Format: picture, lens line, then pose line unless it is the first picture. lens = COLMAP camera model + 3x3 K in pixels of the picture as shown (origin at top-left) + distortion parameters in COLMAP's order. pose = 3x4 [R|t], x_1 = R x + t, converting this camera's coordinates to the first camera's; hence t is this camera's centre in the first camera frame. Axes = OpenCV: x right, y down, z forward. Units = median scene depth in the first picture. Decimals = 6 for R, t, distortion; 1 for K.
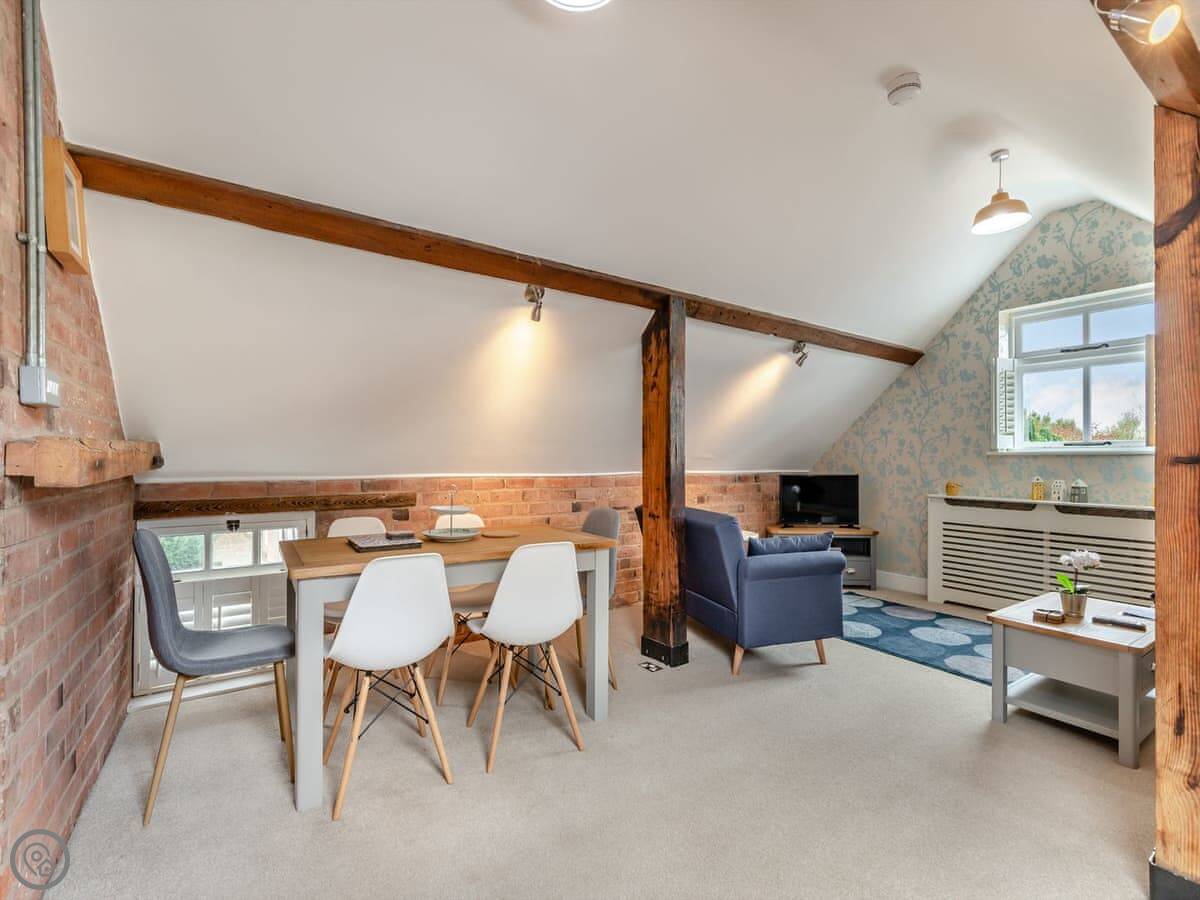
lens RADIAL K [[546.3, 0, 607.8], [0, 546.3, 450.0], [0, 0, 1]] dist [-0.002826, 0.000003]
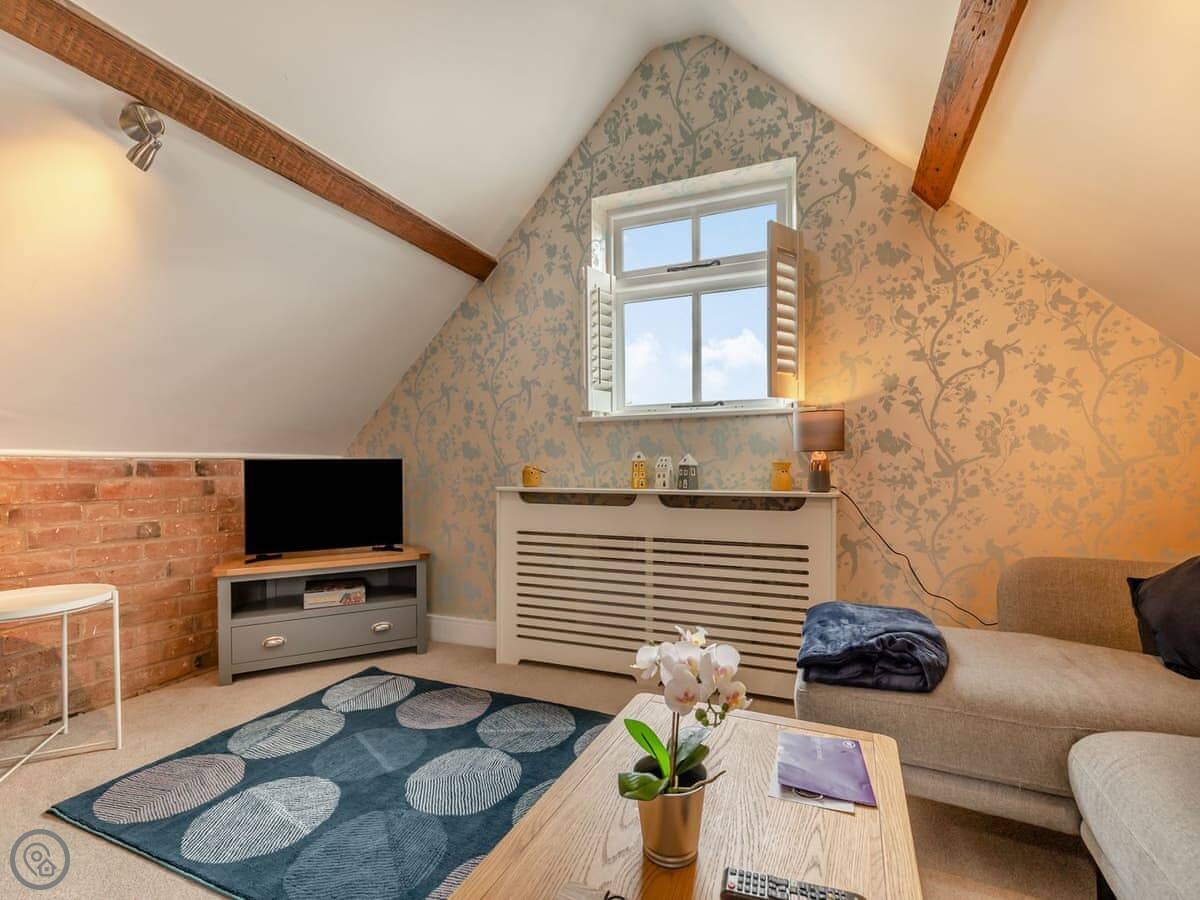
lens RADIAL K [[546.3, 0, 603.4], [0, 546.3, 456.8], [0, 0, 1]] dist [-0.002826, 0.000003]
pose [[0.848566, -0.004813, 0.529068, 0.381993], [0.003696, 0.999988, 0.003169, 0.048331], [-0.529077, -0.000733, 0.848574, 0.440600]]
